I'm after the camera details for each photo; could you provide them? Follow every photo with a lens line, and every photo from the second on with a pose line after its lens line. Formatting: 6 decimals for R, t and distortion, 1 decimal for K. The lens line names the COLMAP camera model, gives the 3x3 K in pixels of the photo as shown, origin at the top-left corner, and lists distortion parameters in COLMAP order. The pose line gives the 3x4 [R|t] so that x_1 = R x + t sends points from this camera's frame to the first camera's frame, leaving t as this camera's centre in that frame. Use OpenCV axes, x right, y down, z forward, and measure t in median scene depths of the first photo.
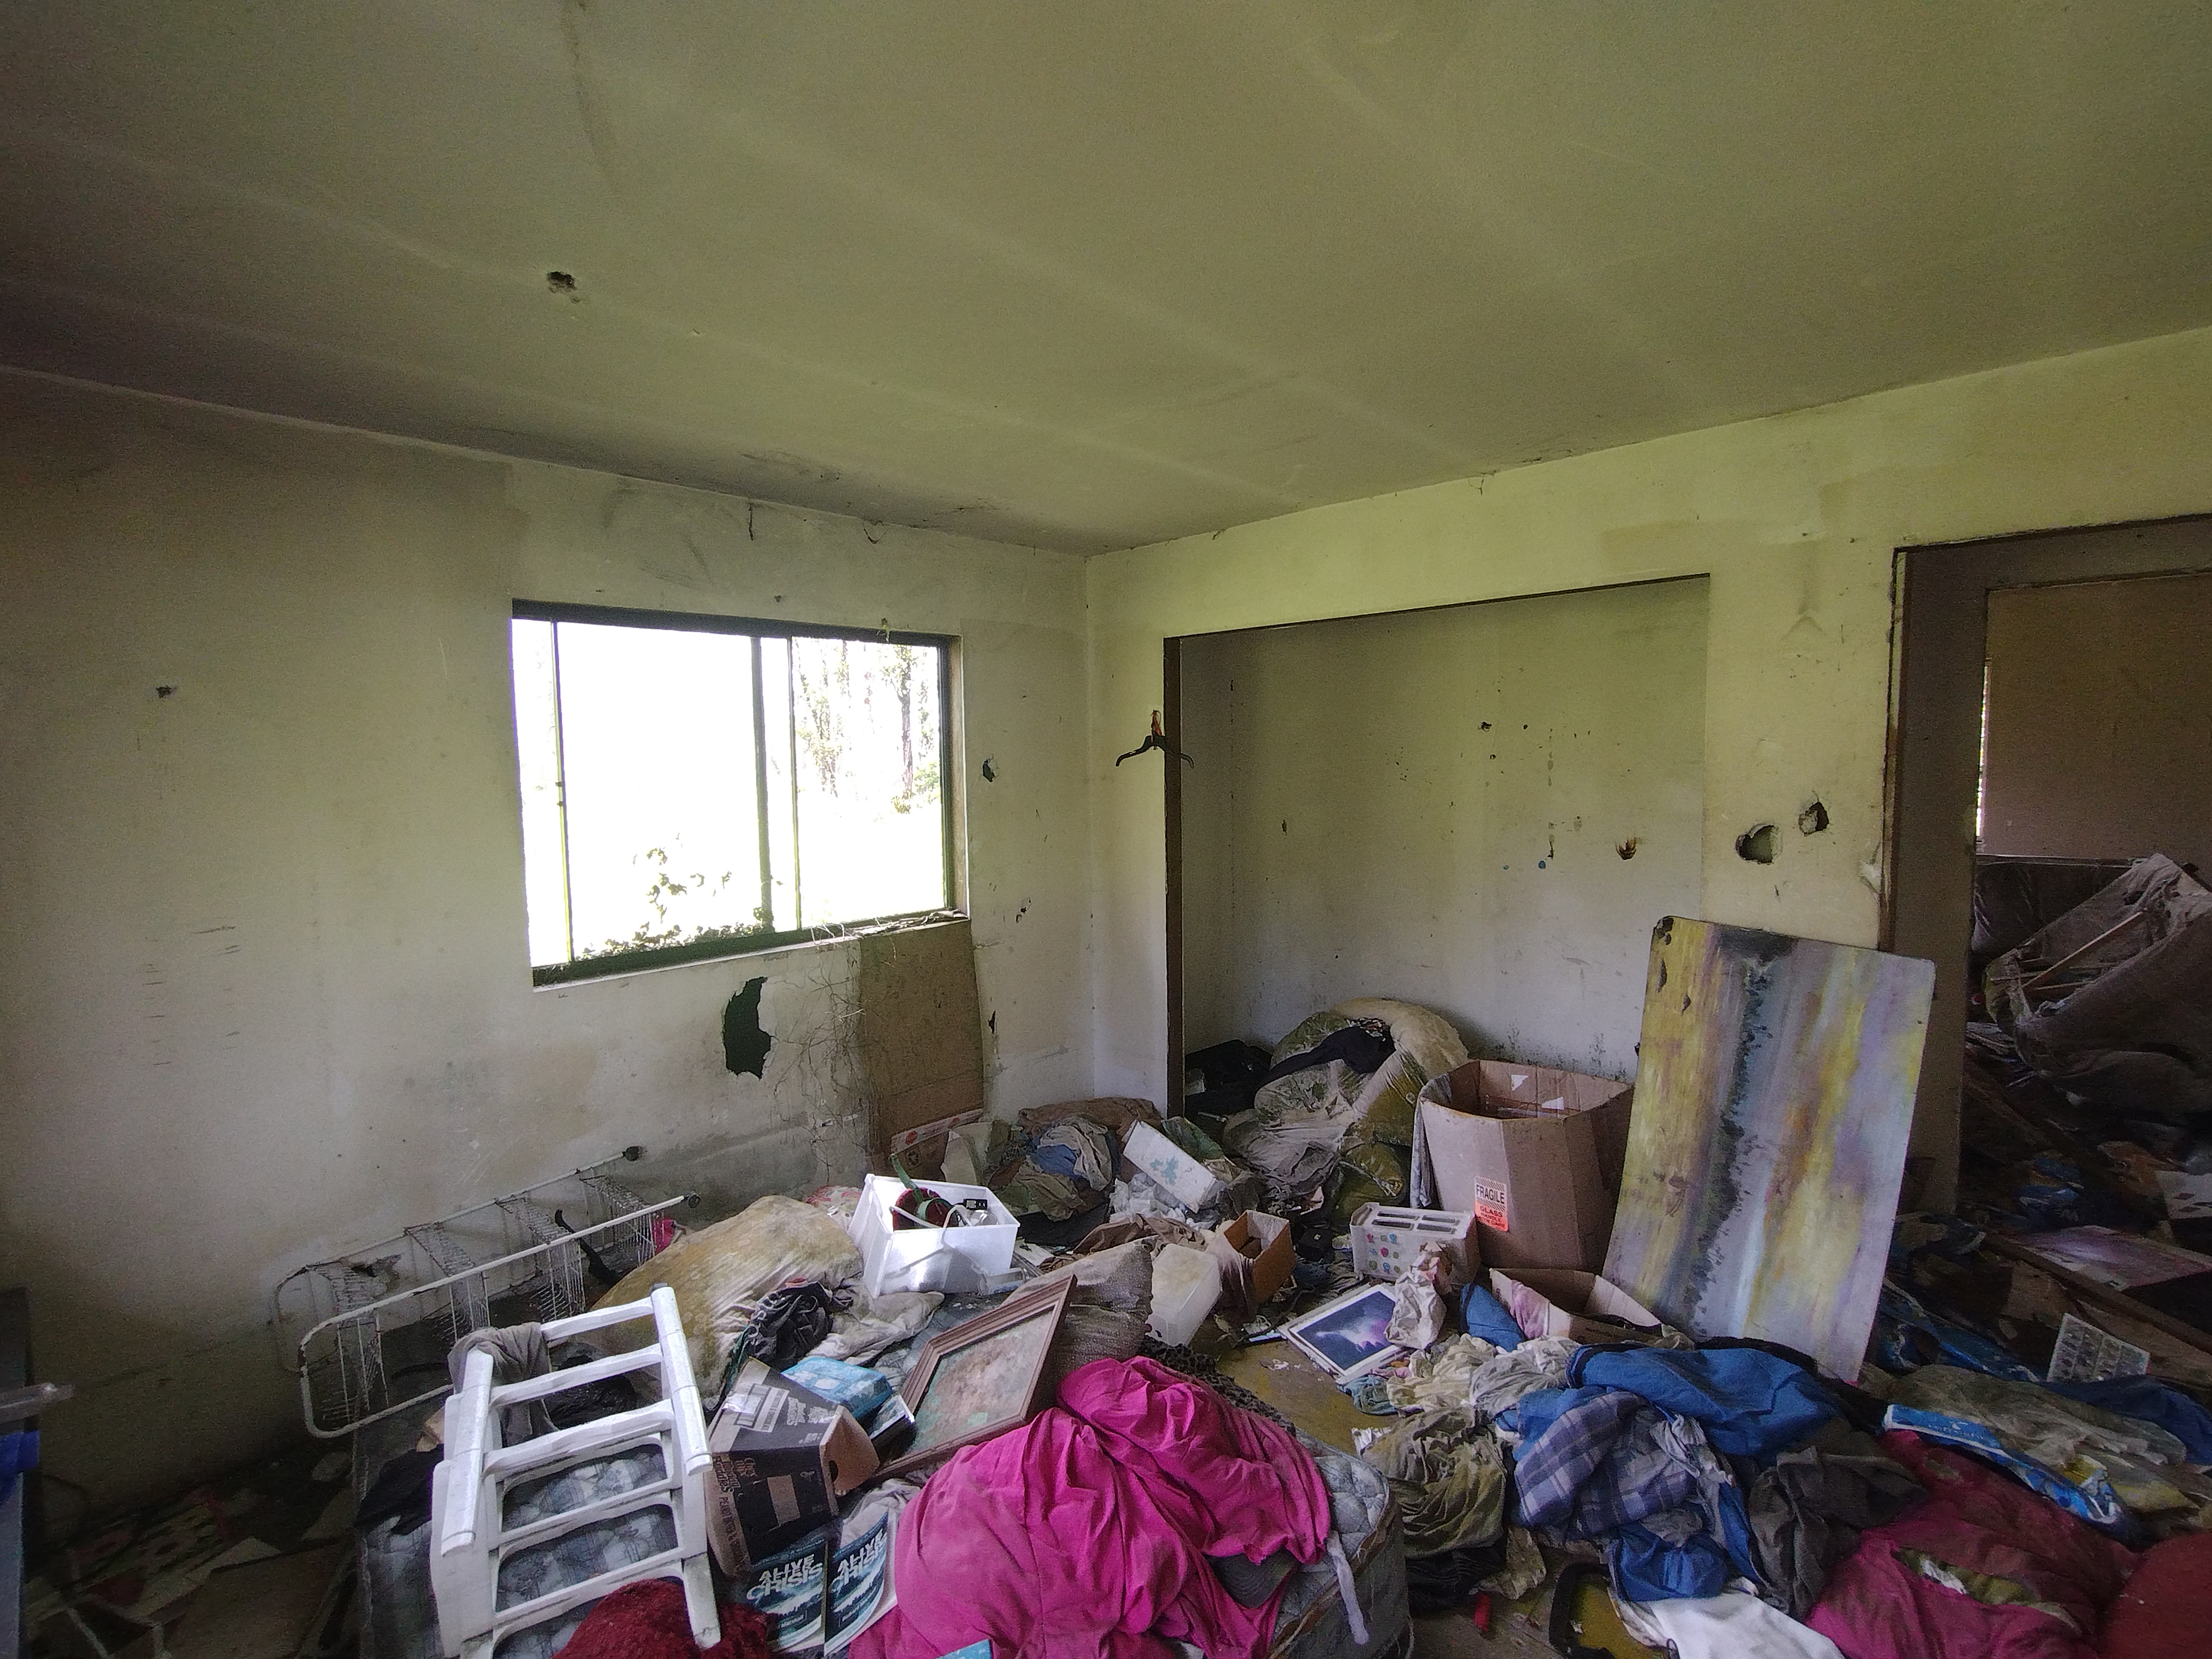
lens RADIAL K [[1033.4, 0, 1107.0], [0, 1033.4, 828.6], [0, 0, 1]] dist [-0.000443, -0.000069]
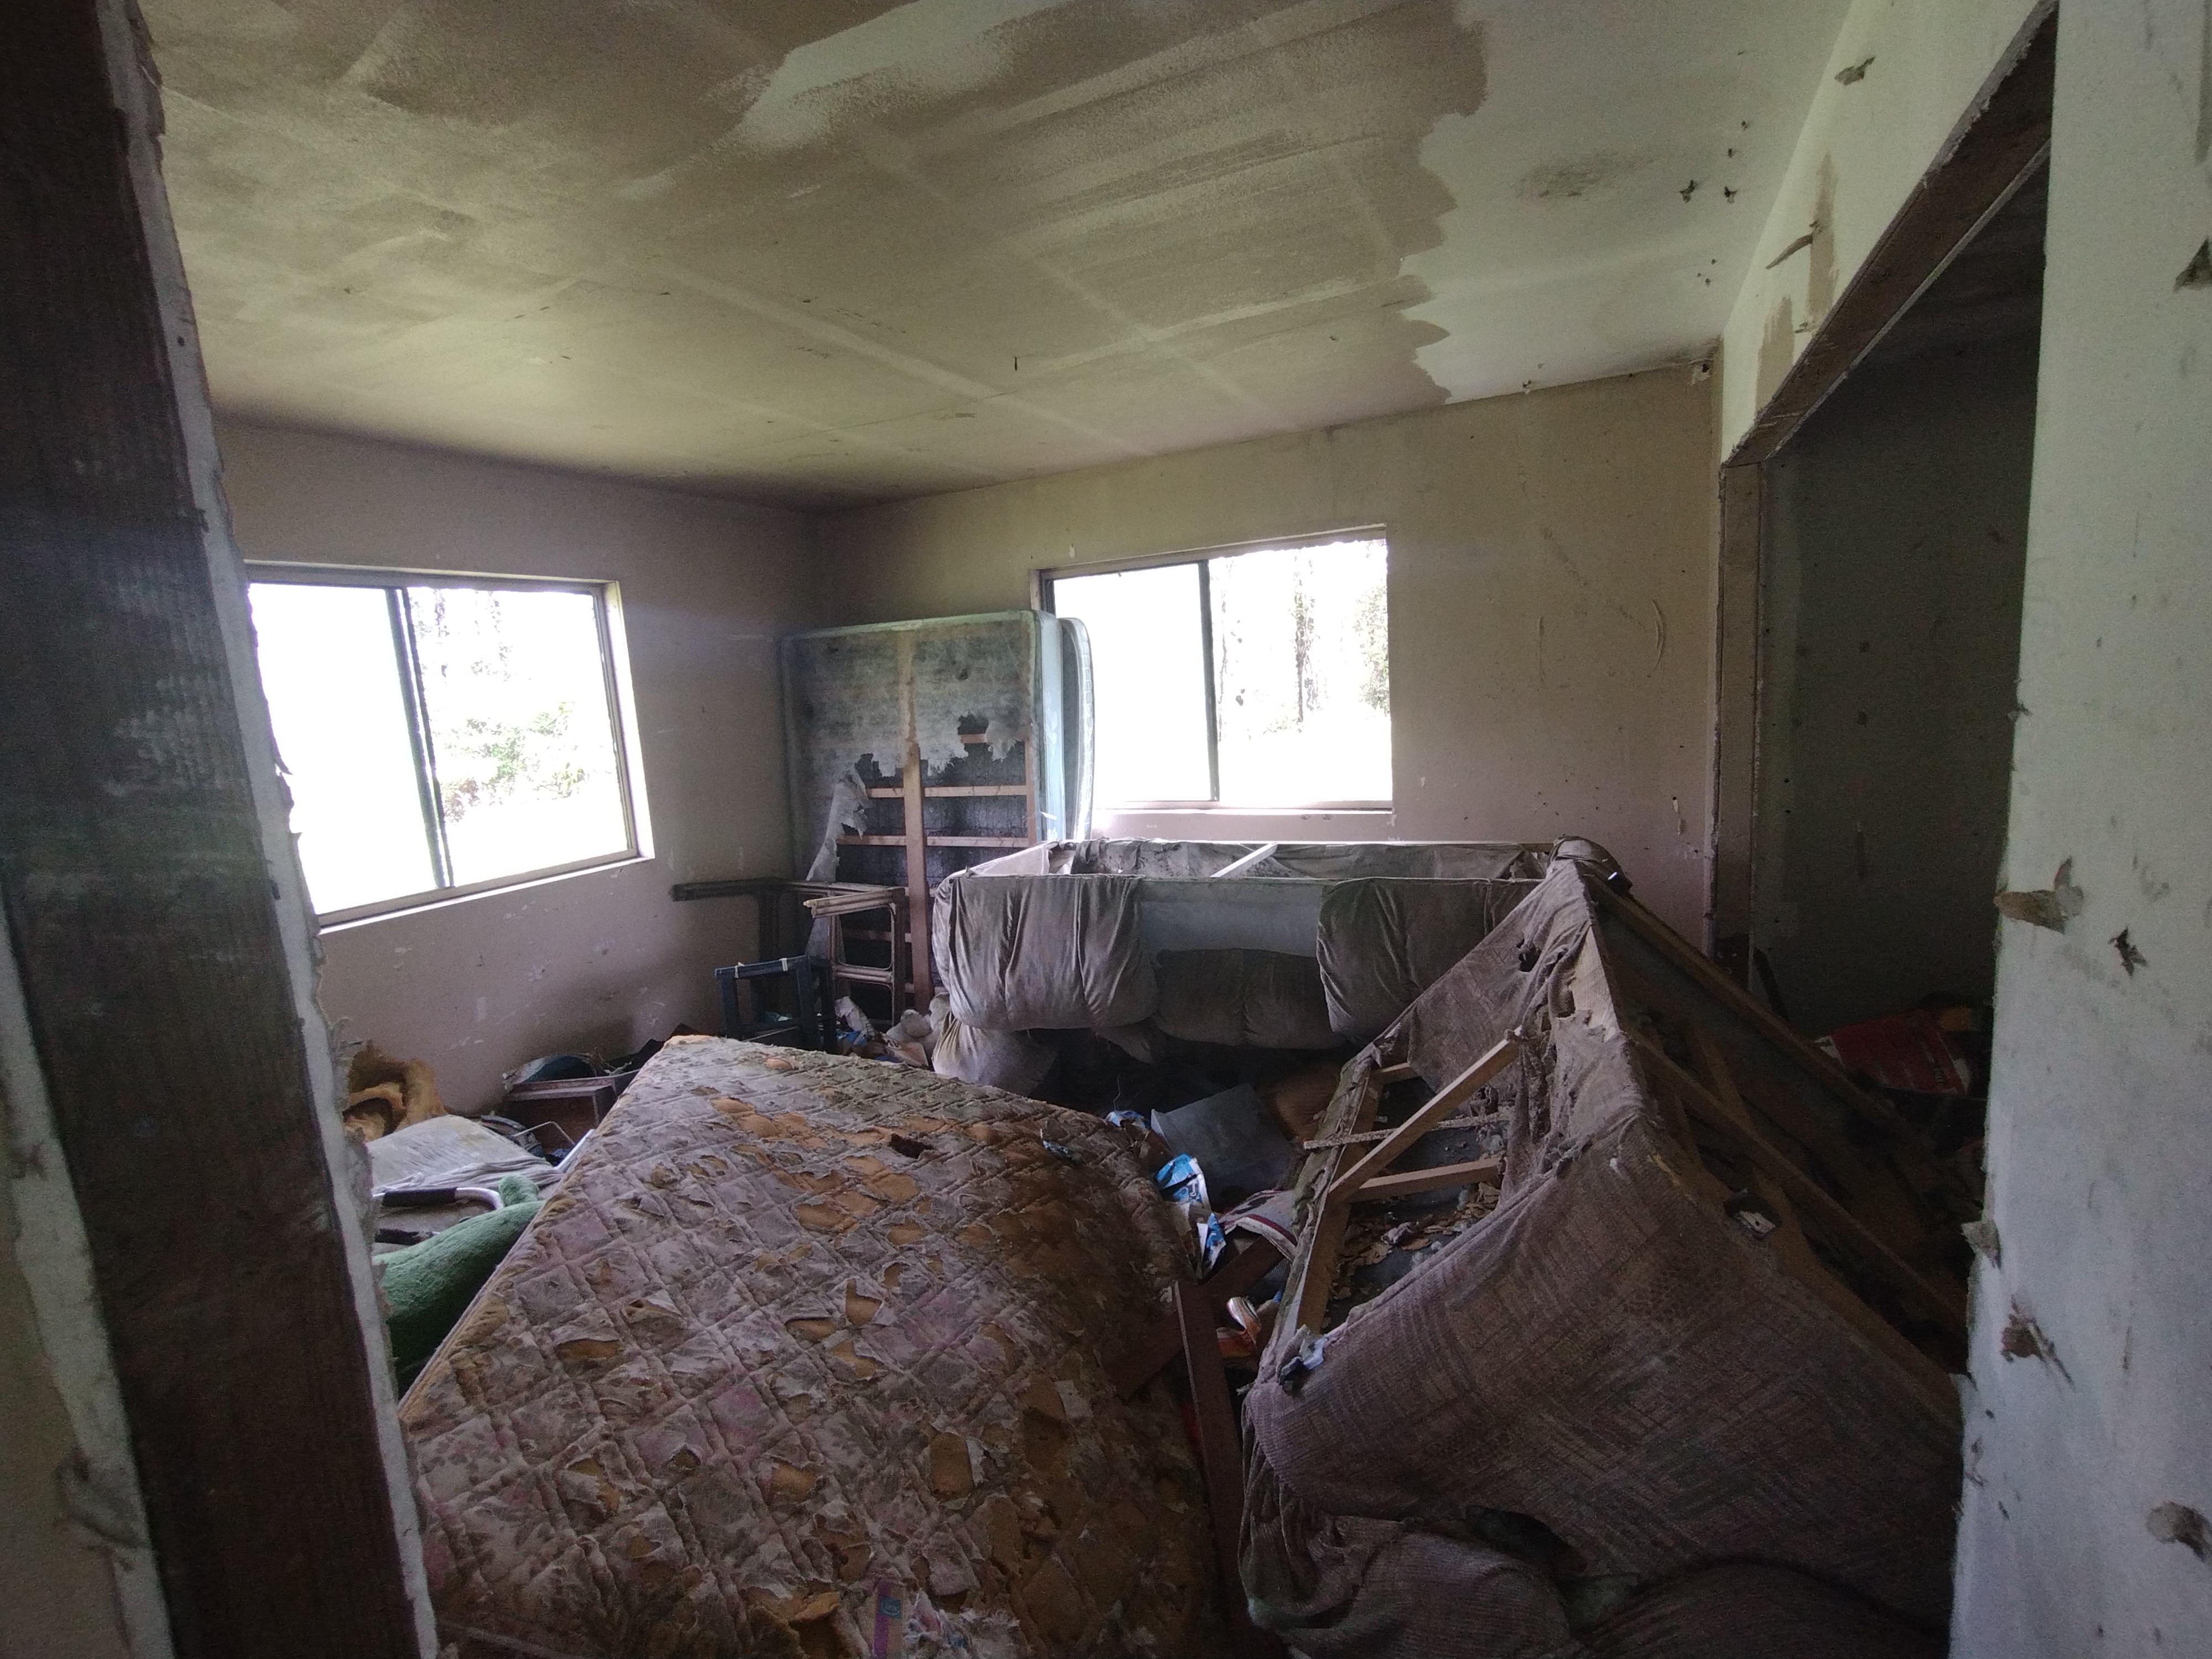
lens RADIAL K [[1033.4, 0, 1105.8], [0, 1033.4, 830.6], [0, 0, 1]] dist [-0.000443, -0.000069]
pose [[0.952577, -0.090728, 0.290456, 0.619008], [0.071677, 0.994559, 0.075592, -0.046431], [-0.295734, -0.051189, 0.953898, 0.548990]]
